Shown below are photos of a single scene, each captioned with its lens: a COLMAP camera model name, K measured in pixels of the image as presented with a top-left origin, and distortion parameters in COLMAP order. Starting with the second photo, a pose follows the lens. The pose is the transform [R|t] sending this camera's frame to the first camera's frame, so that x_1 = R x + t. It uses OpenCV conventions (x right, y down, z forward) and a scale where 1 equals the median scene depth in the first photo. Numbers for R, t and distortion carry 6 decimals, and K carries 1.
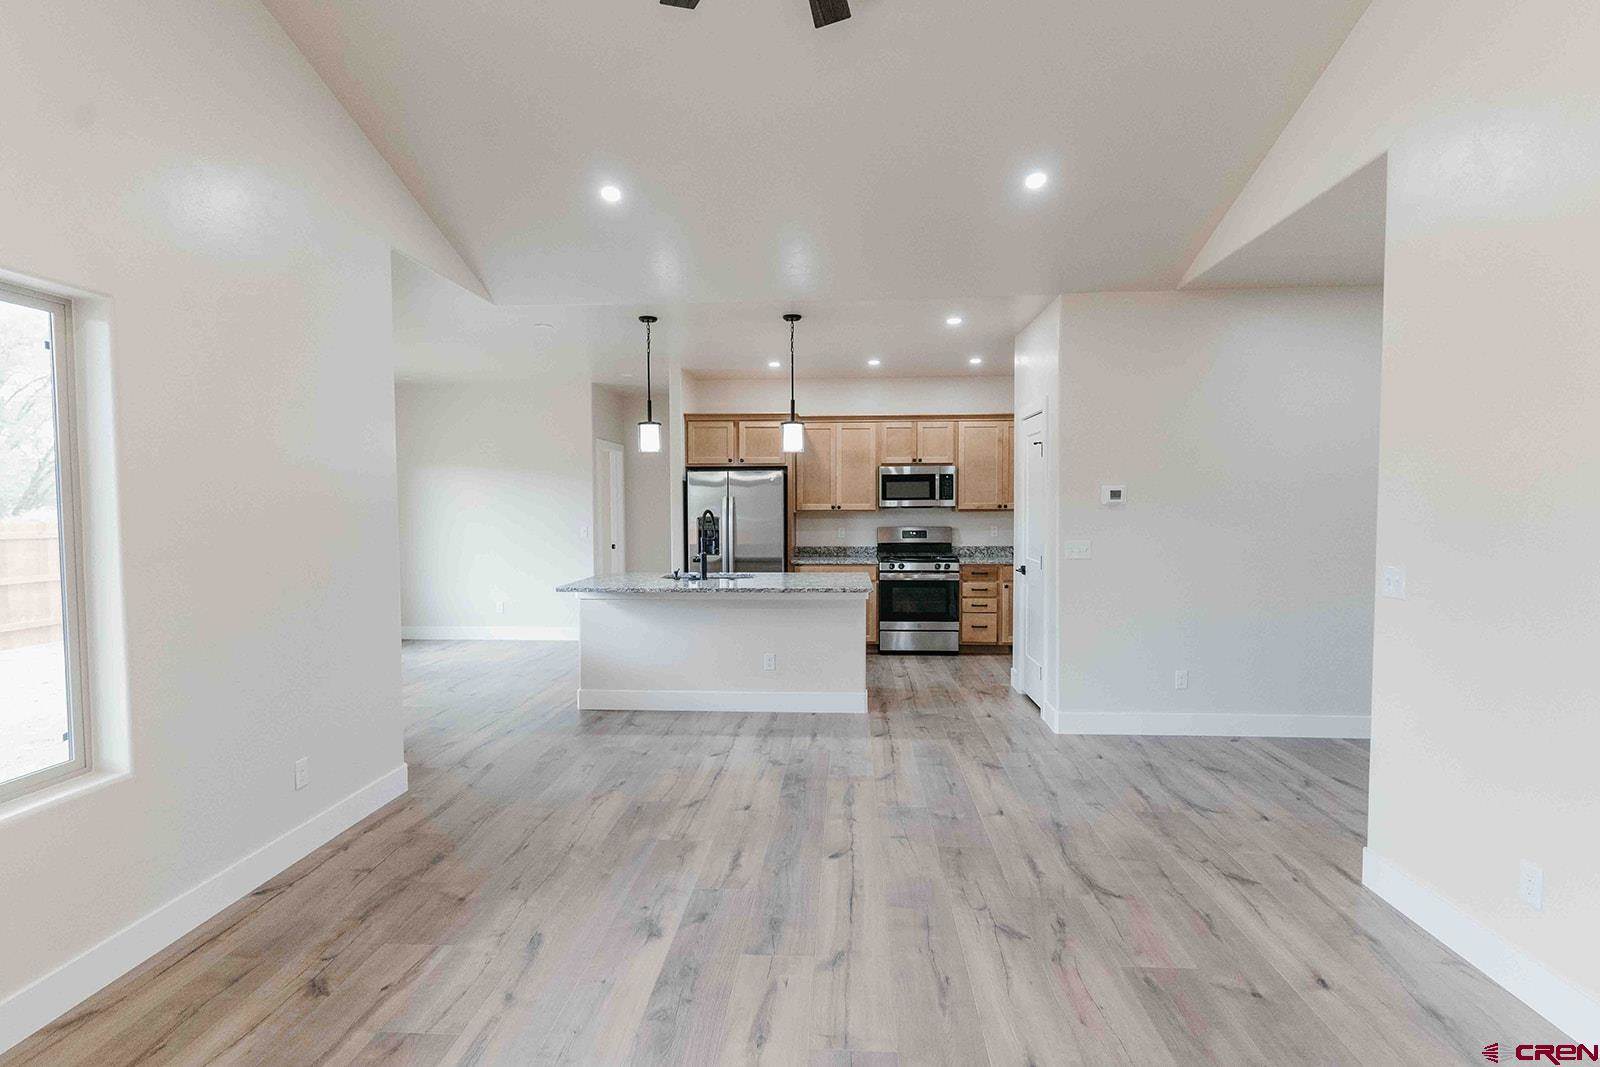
lens RADIAL K [[761.4, 0, 802.9], [0, 761.4, 533.3], [0, 0, 1]] dist [-0.000321, 0.000080]
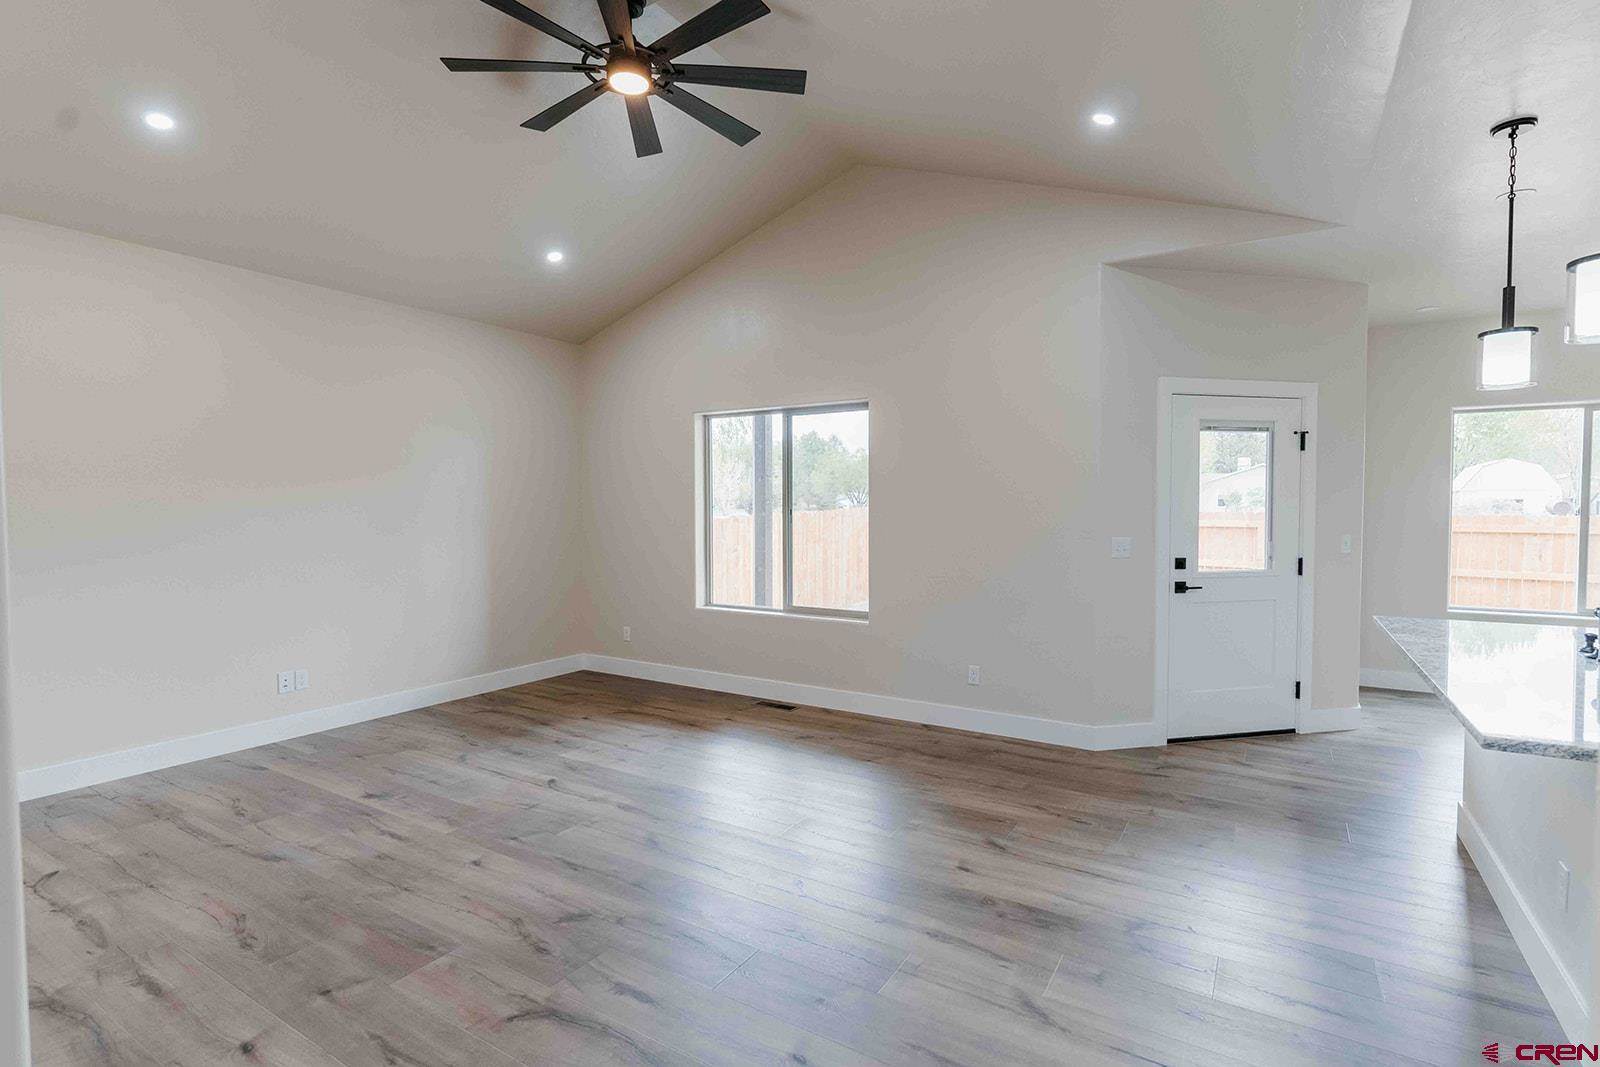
lens RADIAL K [[774.6, 0, 800.0], [0, 774.6, 533.5], [0, 0, 1]] dist [0.002183, 0.000386]
pose [[-0.477805, 0.038191, -0.877636, 0.358170], [-0.031103, 0.997693, 0.060349, -0.018323], [0.877915, 0.056132, -0.475514, 0.611610]]
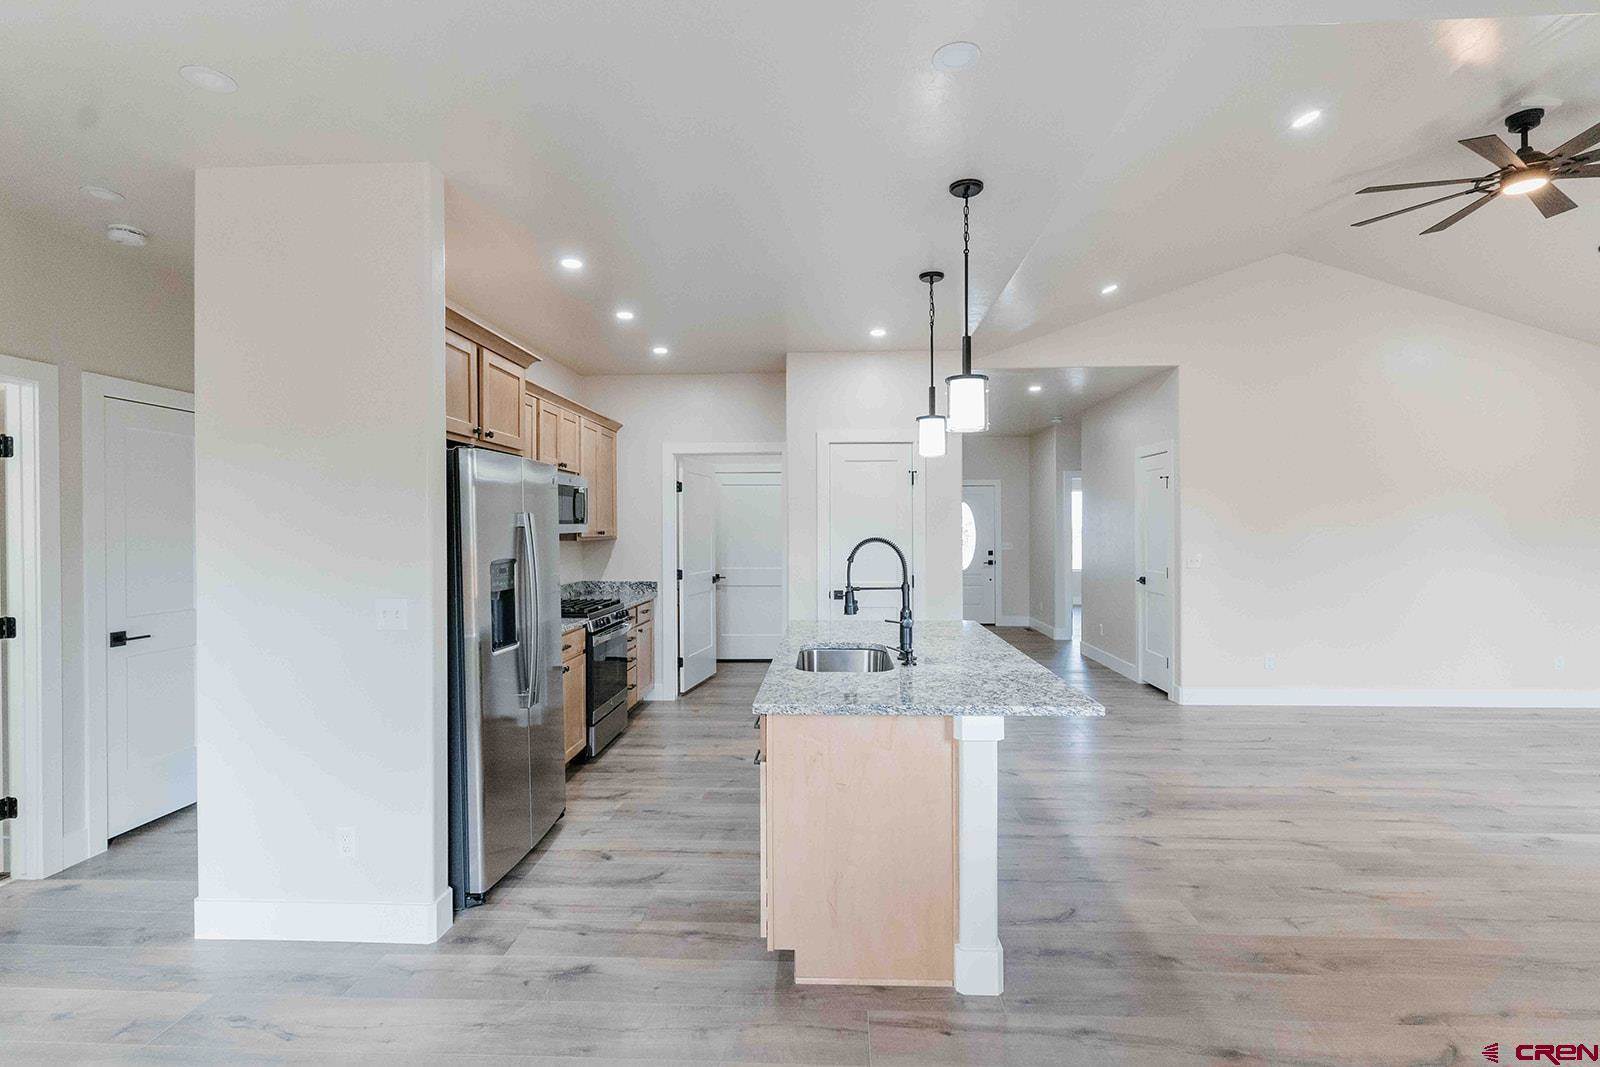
lens RADIAL K [[756.6, 0, 802.1], [0, 756.6, 531.1], [0, 0, 1]] dist [0.000122, -0.000326]
pose [[-0.013118, -0.000459, 0.999914, -0.541412], [0.045245, 0.998975, 0.001052, -0.029440], [-0.998890, 0.045255, -0.013084, 0.824381]]
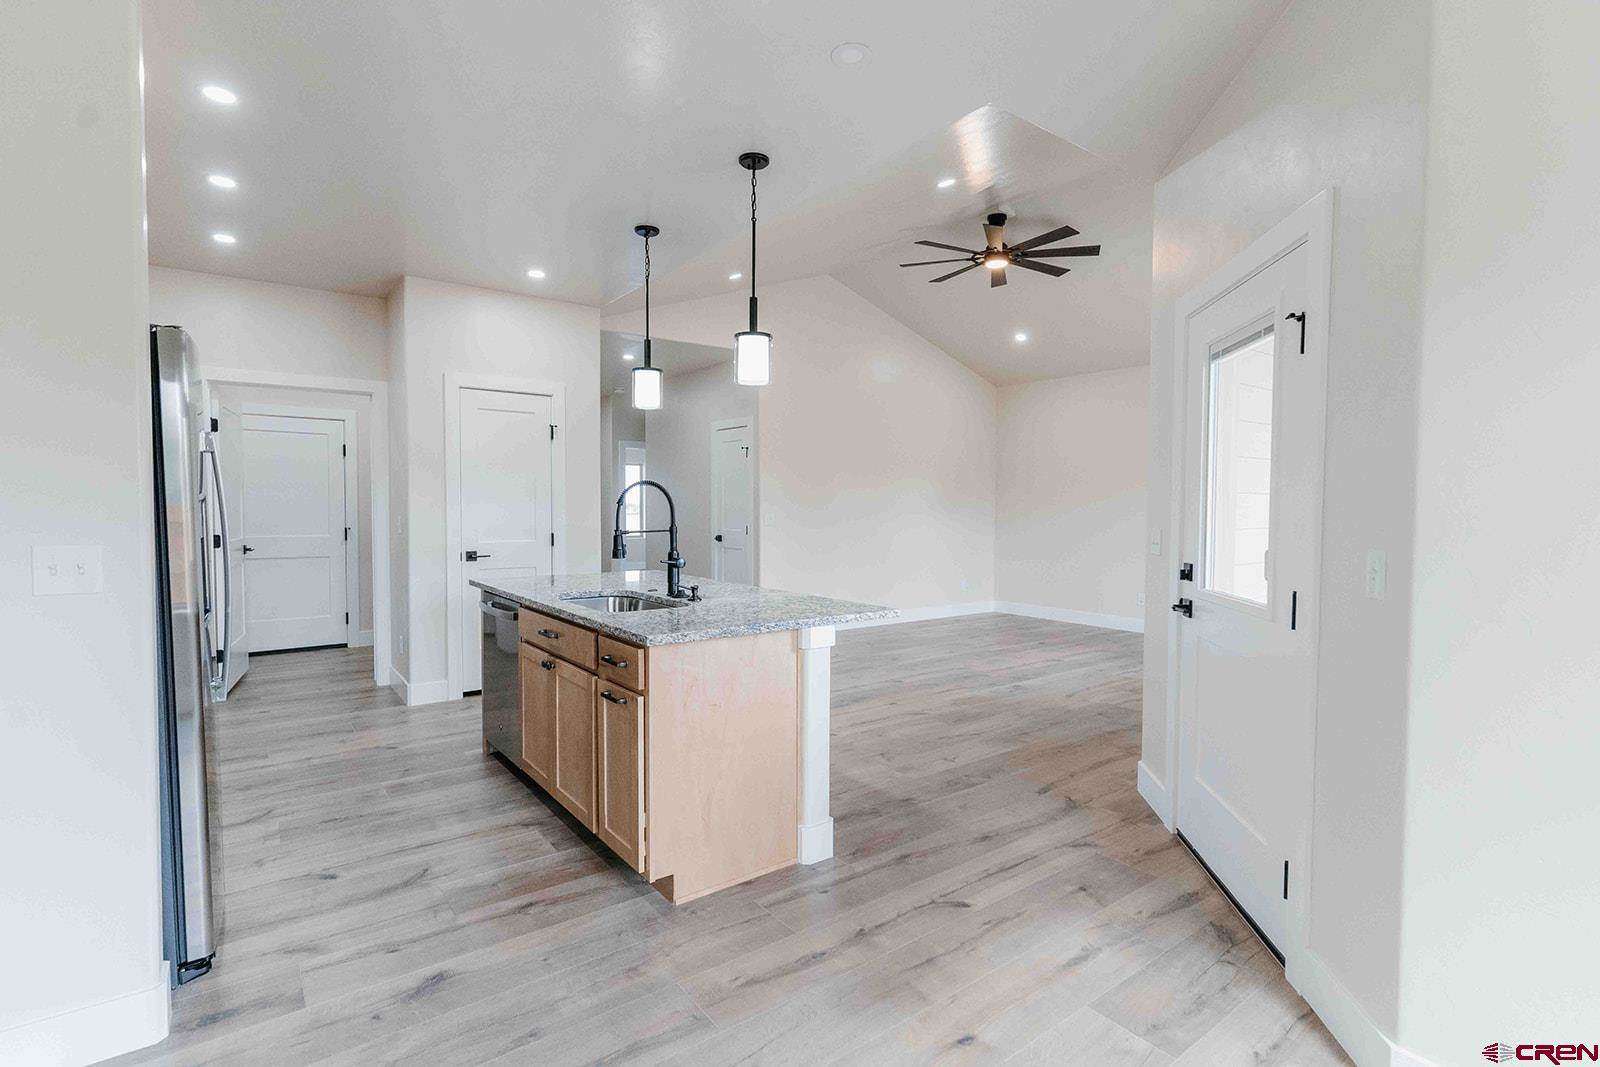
lens RADIAL K [[756.6, 0, 802.1], [0, 756.6, 531.1], [0, 0, 1]] dist [0.000122, -0.000326]
pose [[-0.647811, -0.025152, 0.761386, -0.500904], [0.029216, 0.997899, 0.057823, -0.016762], [-0.761241, 0.059703, -0.645715, 0.997270]]
